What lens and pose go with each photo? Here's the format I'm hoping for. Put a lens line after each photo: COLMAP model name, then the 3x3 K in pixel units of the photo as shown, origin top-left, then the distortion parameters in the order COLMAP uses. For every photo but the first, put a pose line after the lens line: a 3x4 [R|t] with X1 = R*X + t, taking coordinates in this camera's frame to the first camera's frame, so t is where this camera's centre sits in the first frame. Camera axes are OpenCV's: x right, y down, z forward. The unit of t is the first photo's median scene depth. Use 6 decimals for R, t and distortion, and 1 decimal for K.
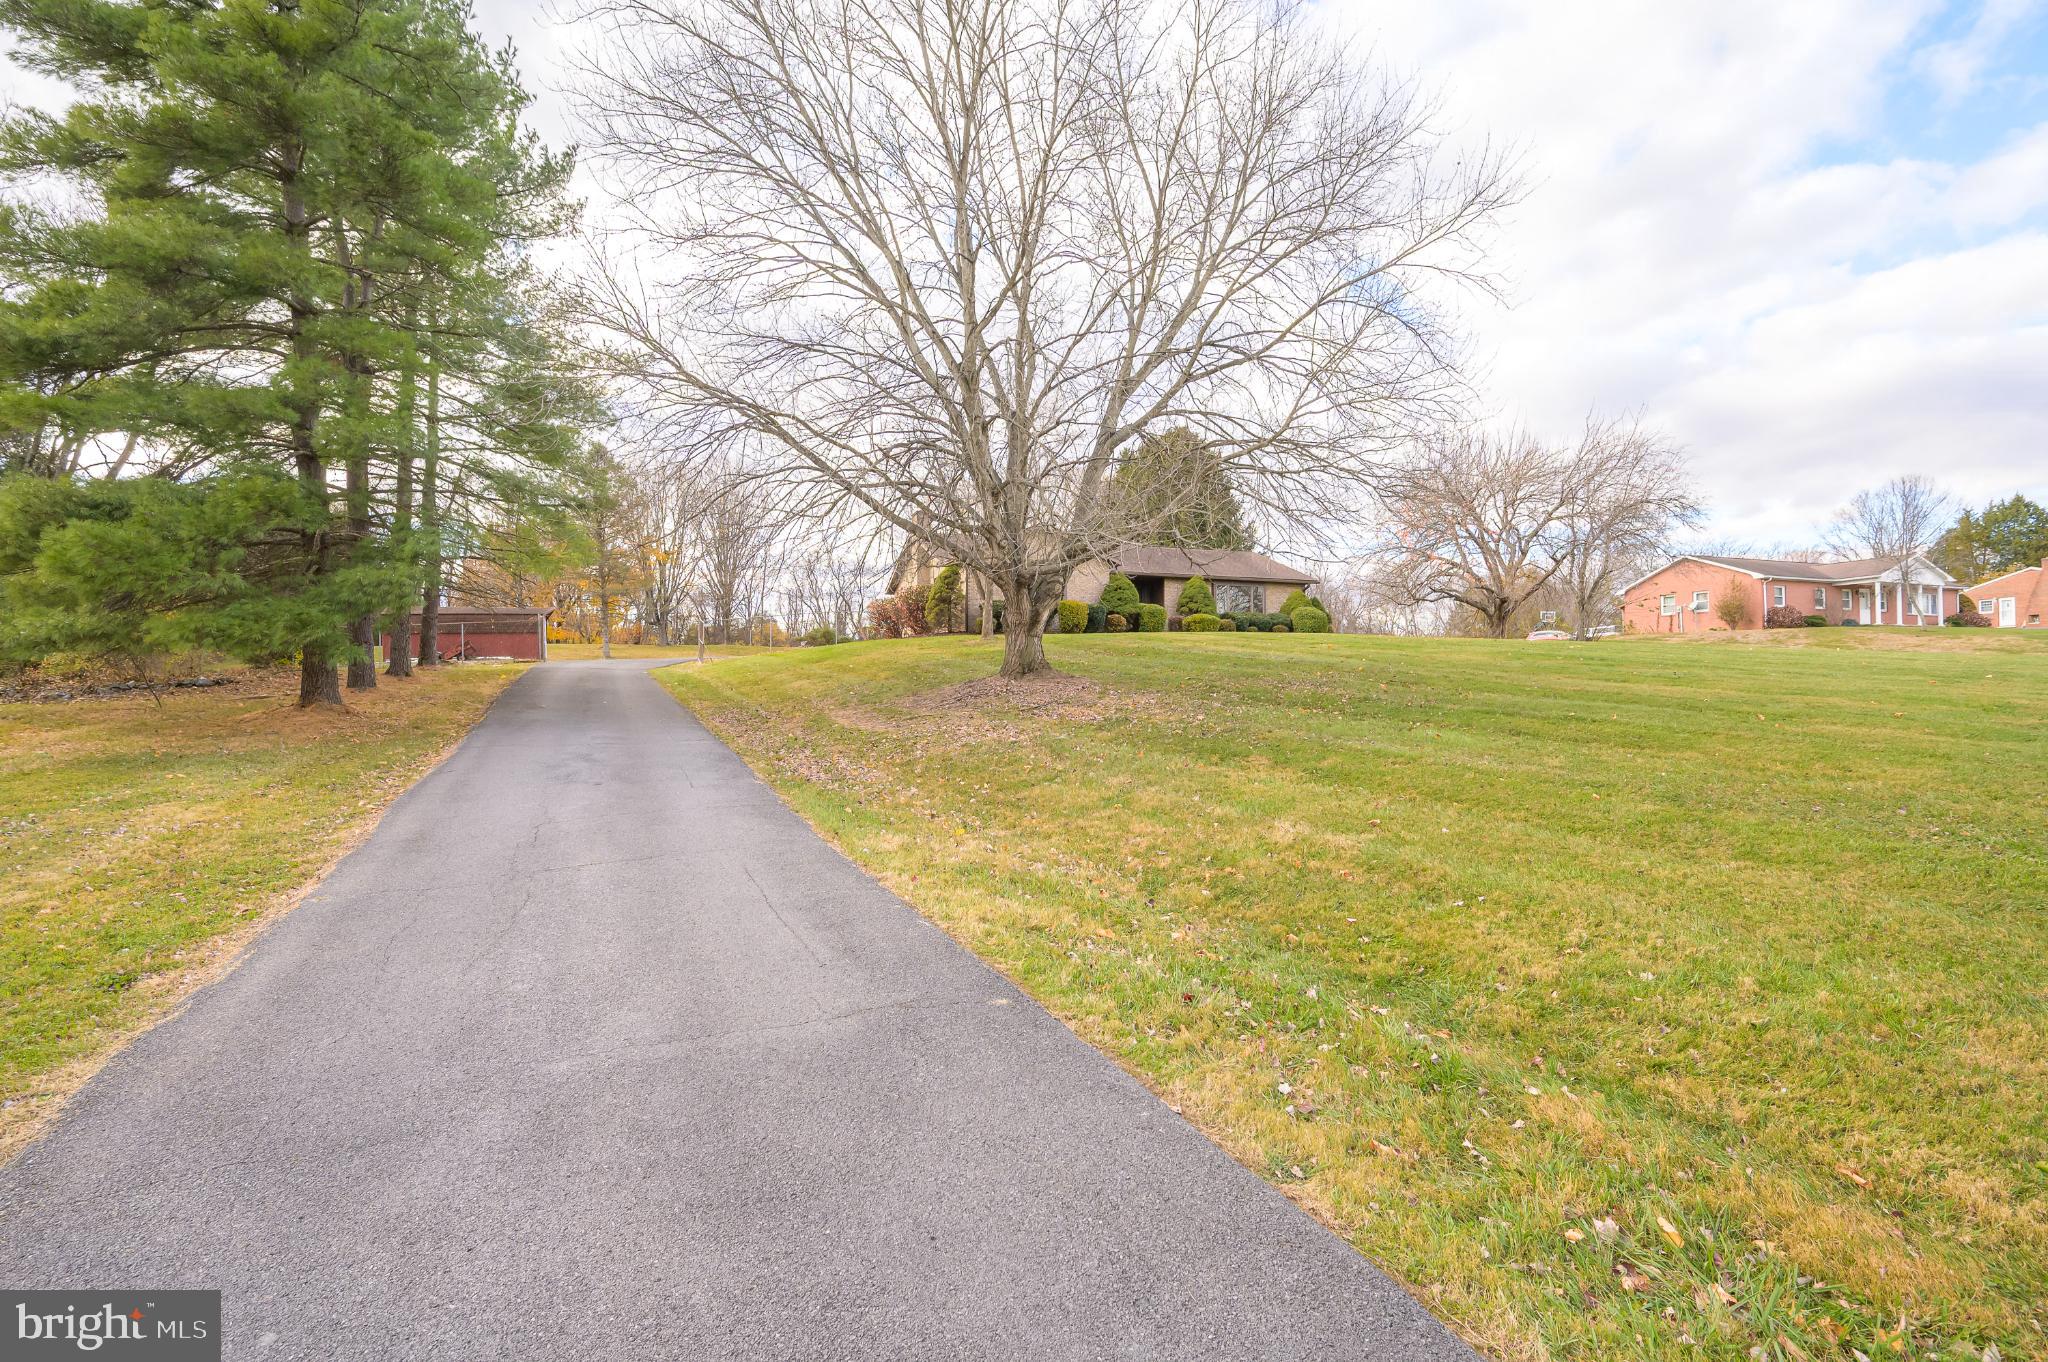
lens RADIAL K [[991.7, 0, 1023.0], [0, 991.7, 676.0], [0, 0, 1]] dist [0.001554, 0.000533]
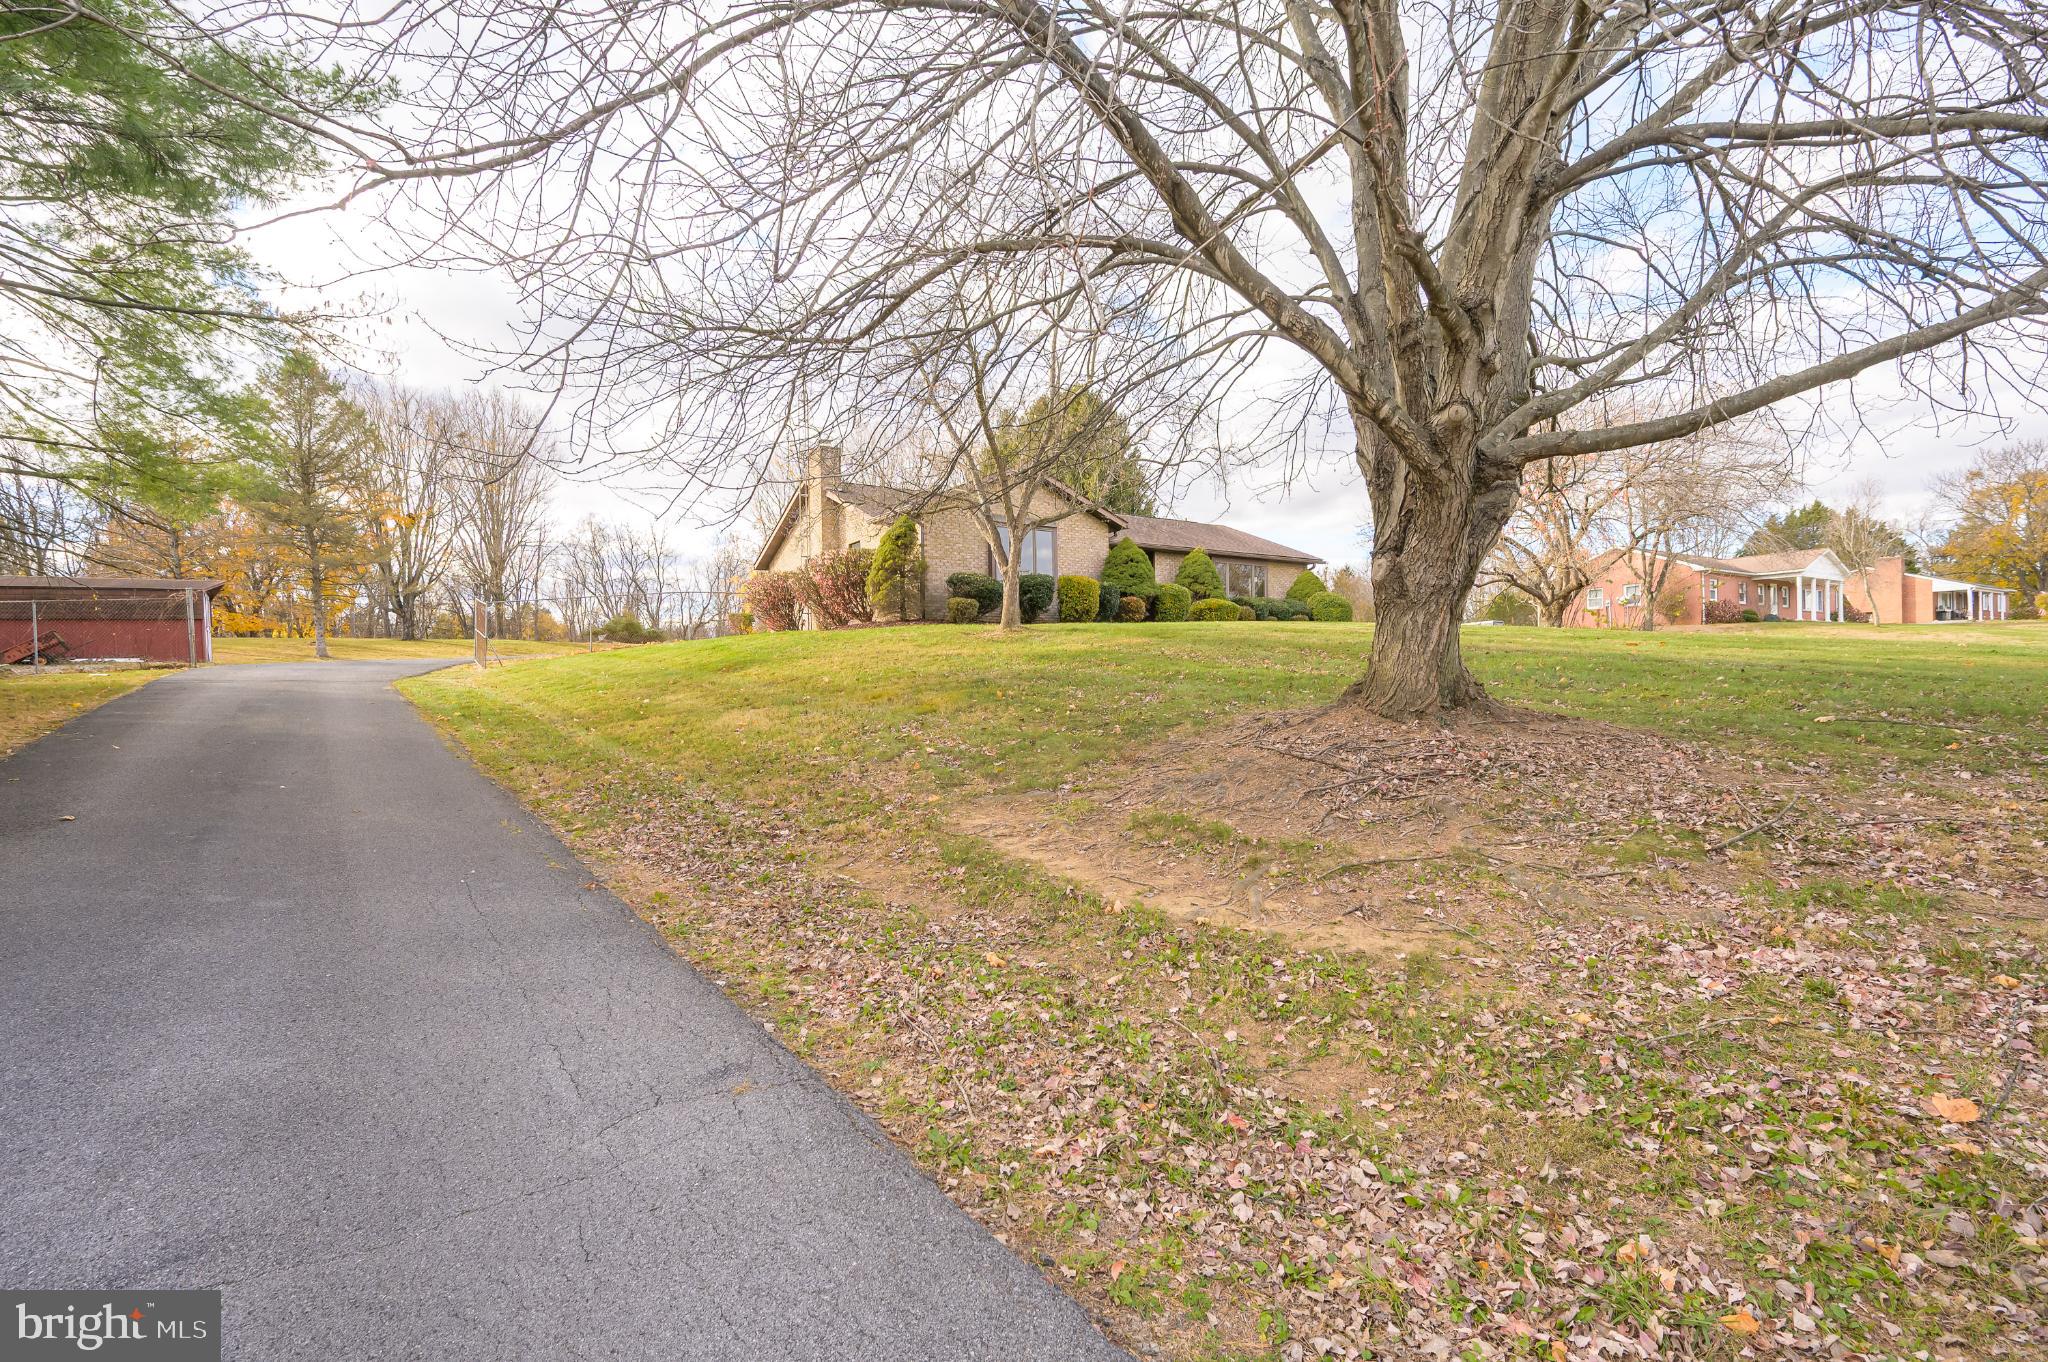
lens RADIAL K [[991.7, 0, 1033.6], [0, 991.7, 677.1], [0, 0, 1]] dist [0.001554, 0.000533]
pose [[0.975741, -0.007368, 0.218805, -0.097448], [0.006088, 0.999960, 0.006522, -0.007369], [-0.218844, -0.005032, 0.975747, 0.246807]]
